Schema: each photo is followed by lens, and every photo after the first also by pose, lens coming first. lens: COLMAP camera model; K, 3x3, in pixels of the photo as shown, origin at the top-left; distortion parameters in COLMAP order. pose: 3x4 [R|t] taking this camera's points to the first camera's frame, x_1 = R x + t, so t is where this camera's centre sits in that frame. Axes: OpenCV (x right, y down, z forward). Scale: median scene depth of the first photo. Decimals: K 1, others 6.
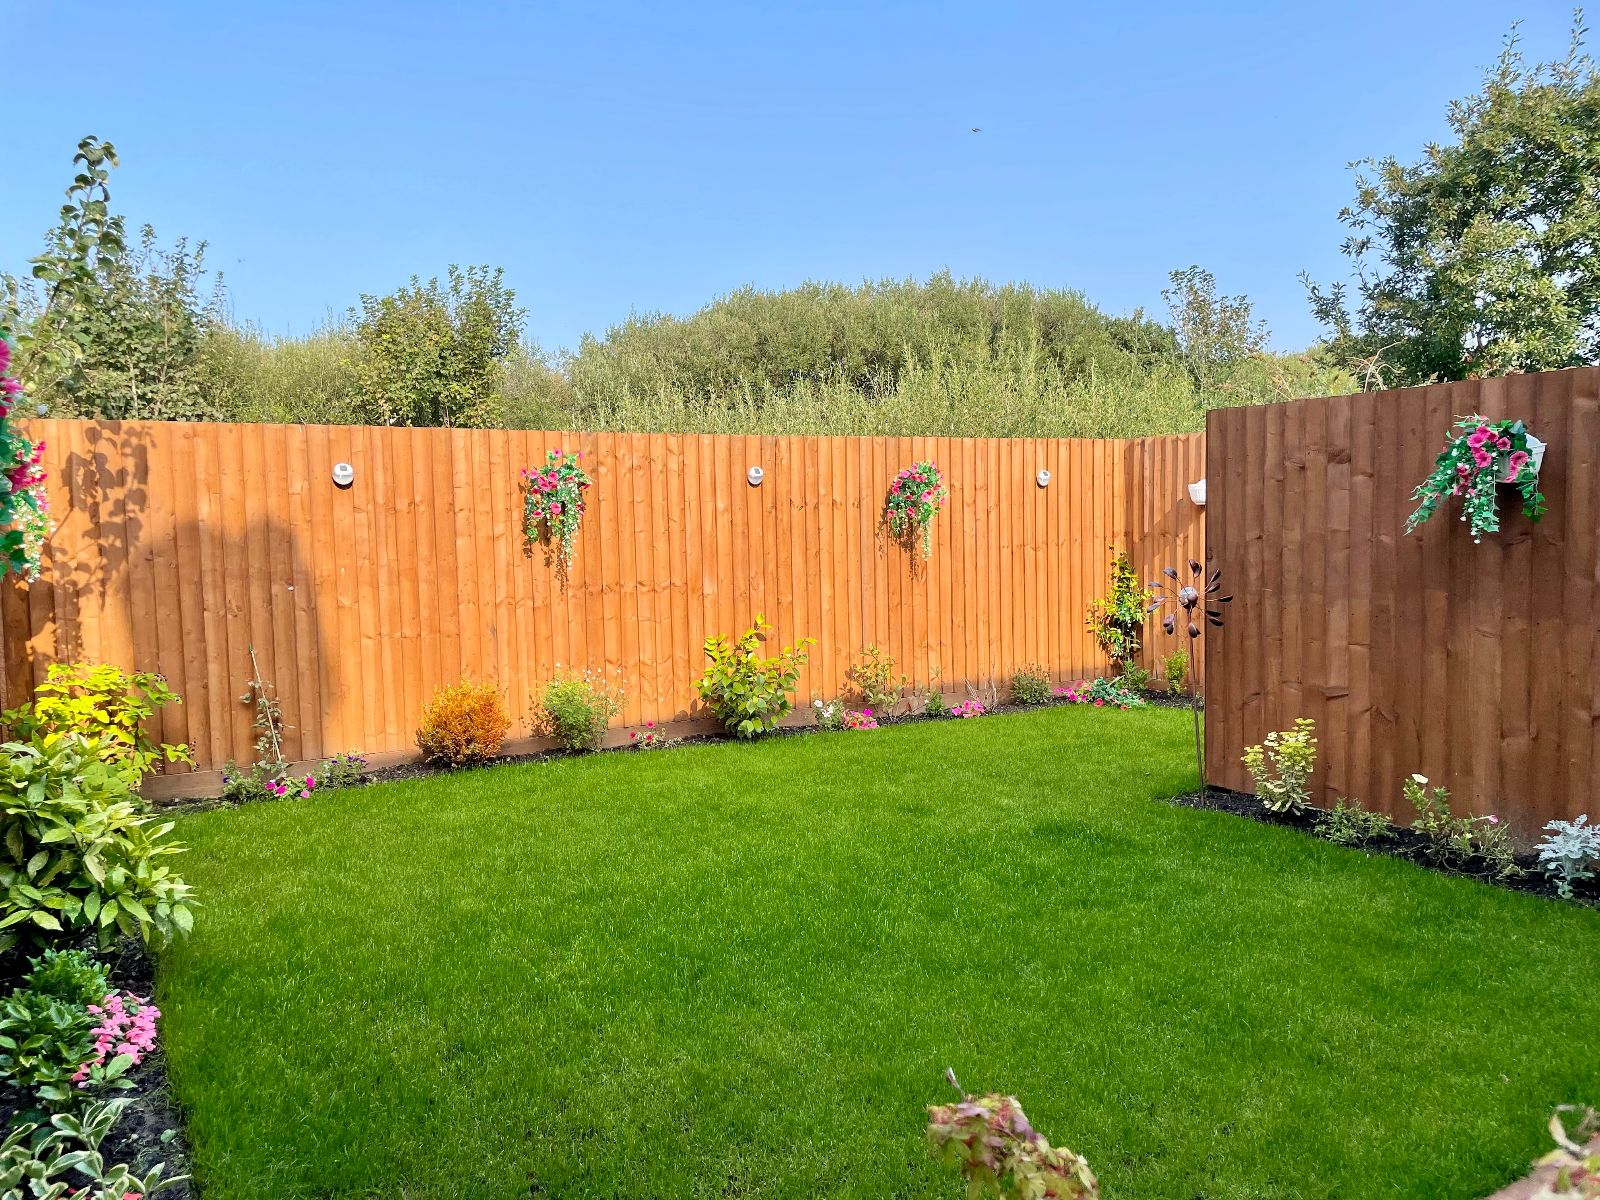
lens RADIAL K [[1210.7, 0, 790.2], [0, 1210.7, 609.4], [0, 0, 1]] dist [0.048532, -0.040692]
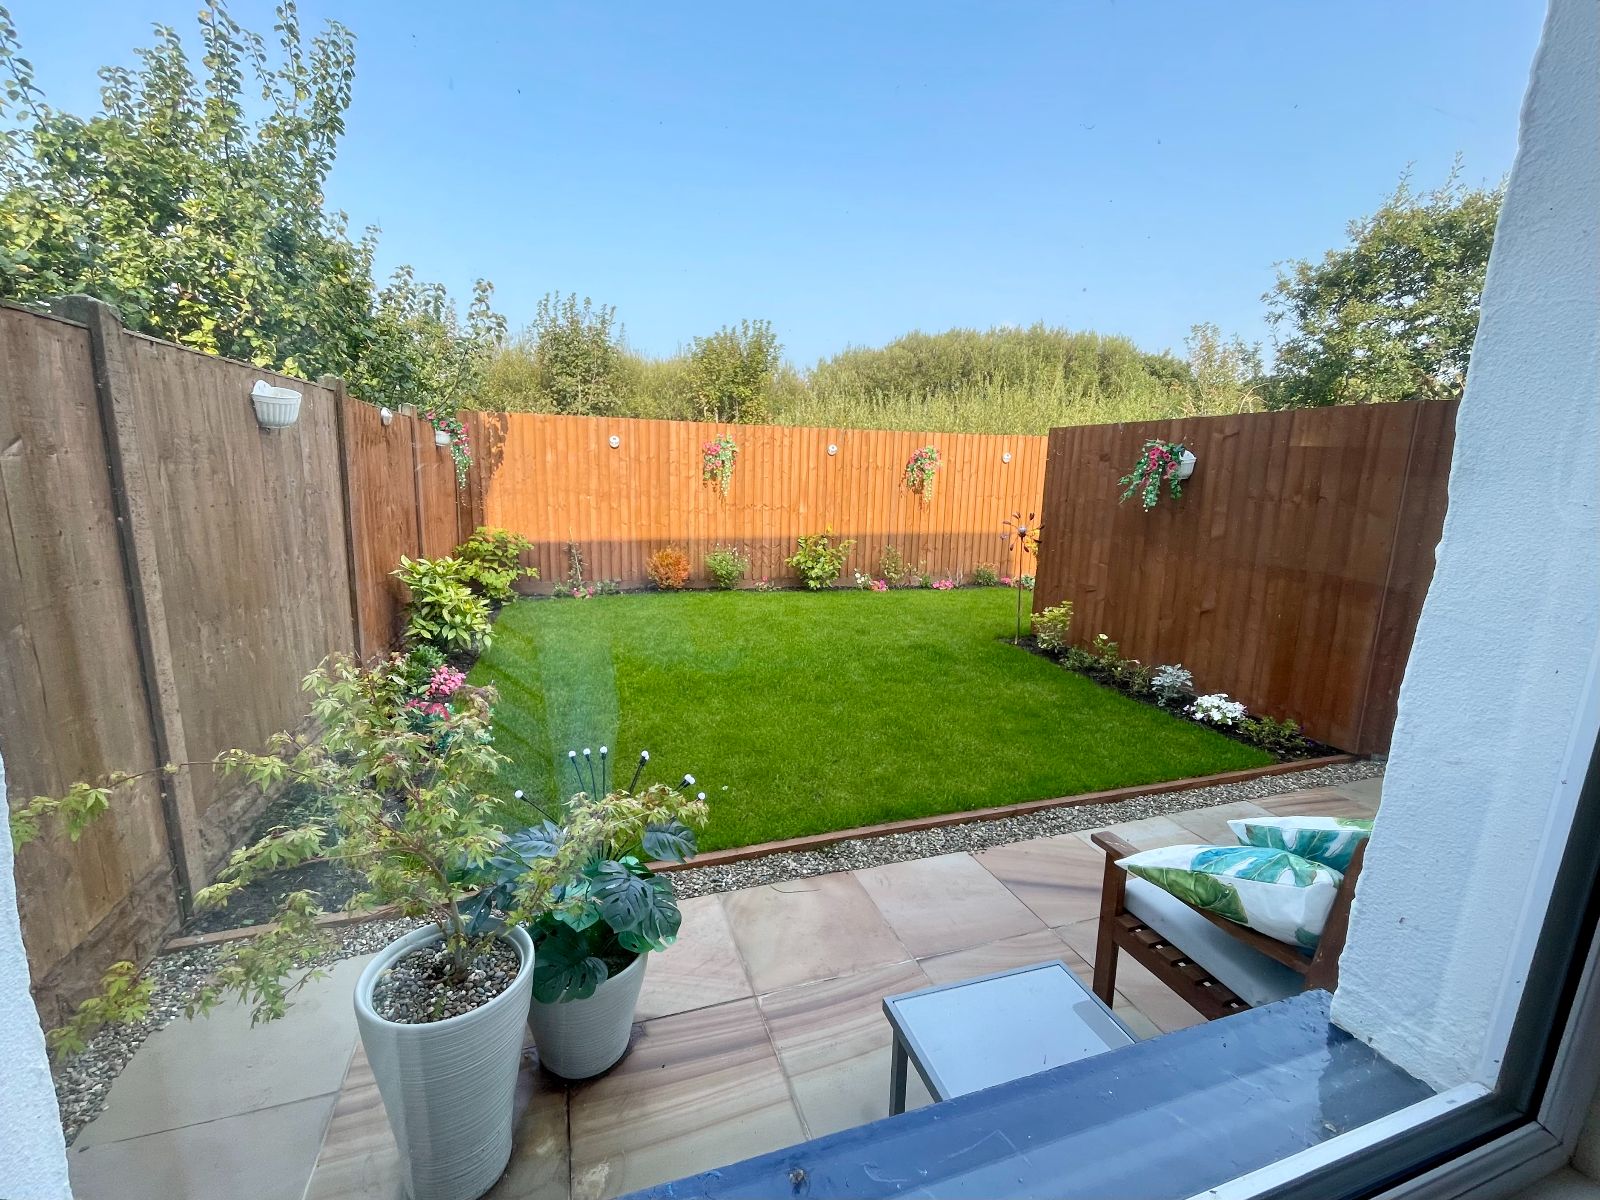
lens RADIAL K [[693.9, 0, 801.0], [0, 693.9, 595.8], [0, 0, 1]] dist [-0.005773, -0.000199]
pose [[0.976633, 0.085632, -0.197115, 0.162530], [-0.063508, 0.991222, 0.115954, -0.010074], [0.205314, -0.100726, 0.973499, -0.068599]]
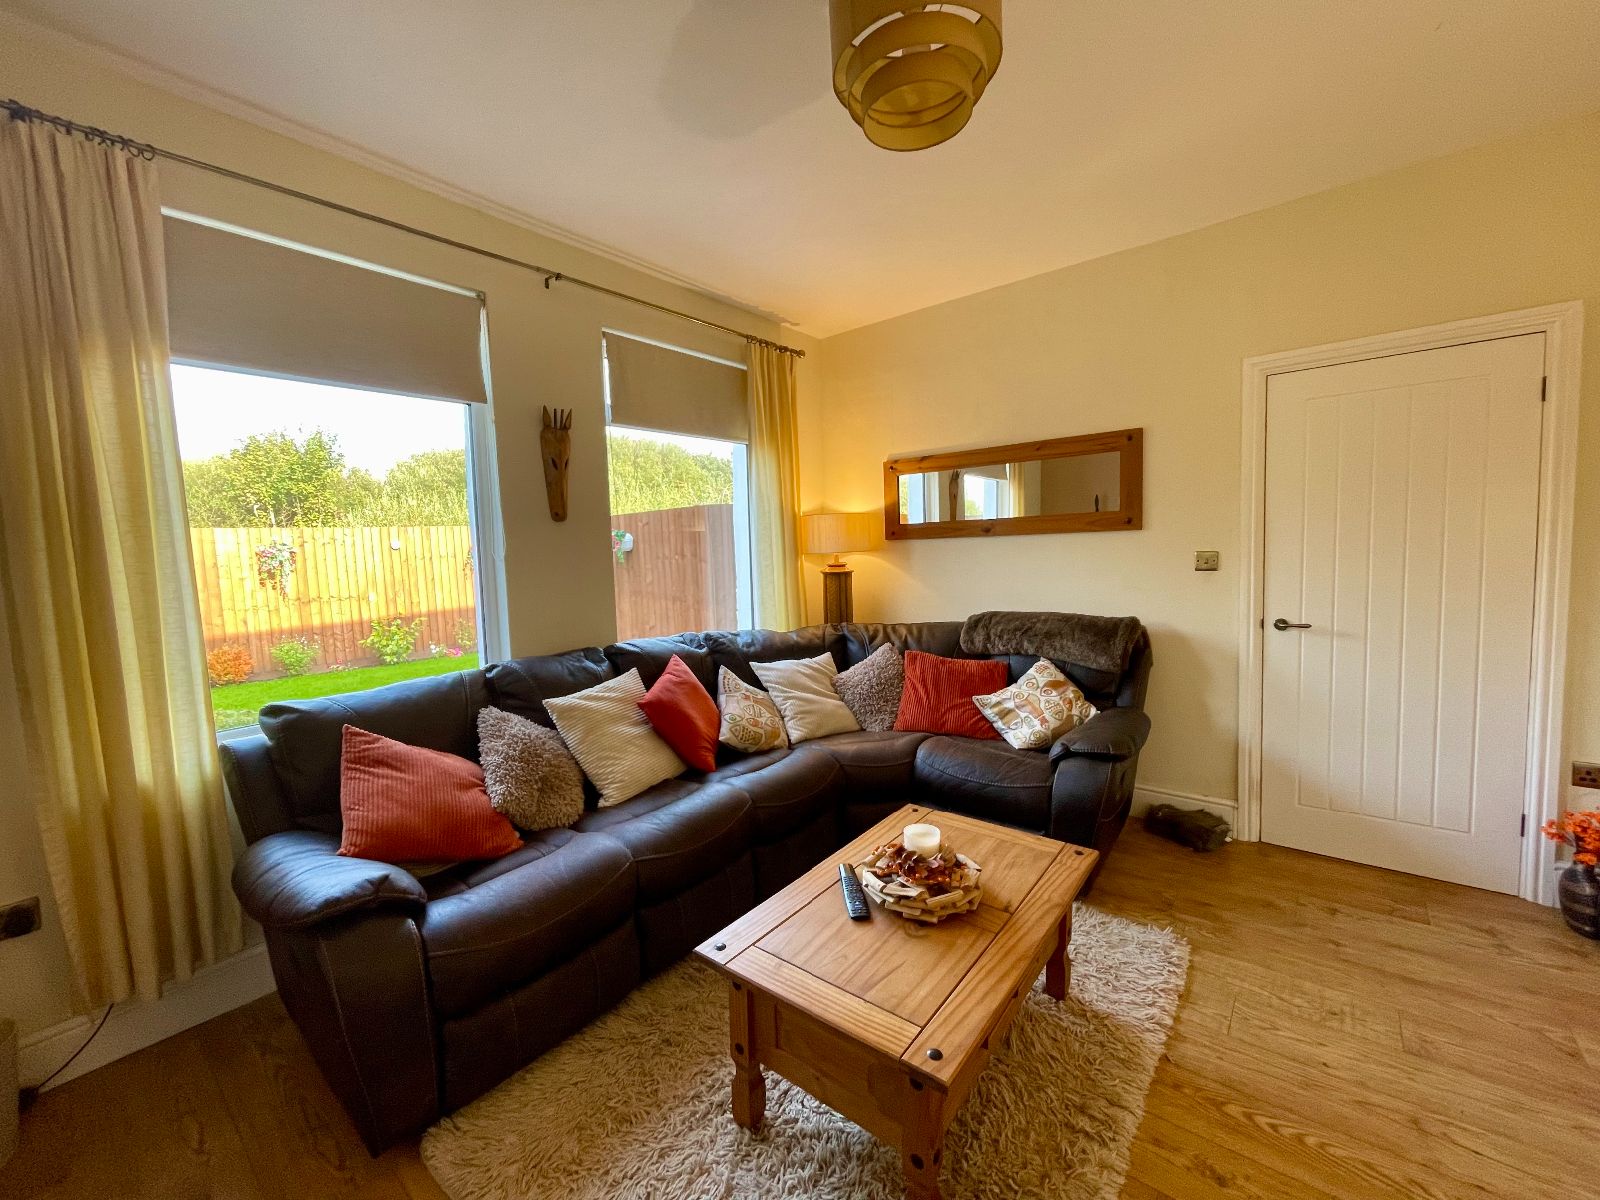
lens RADIAL K [[641.2, 0, 788.1], [0, 641.2, 593.7], [0, 0, 1]] dist [0.000331, 0.000249]
pose [[0.942243, -0.044726, 0.331932, 0.267645], [0.047309, 0.998880, 0.000301, 0.011458], [-0.331573, 0.015420, 0.943303, -0.353644]]
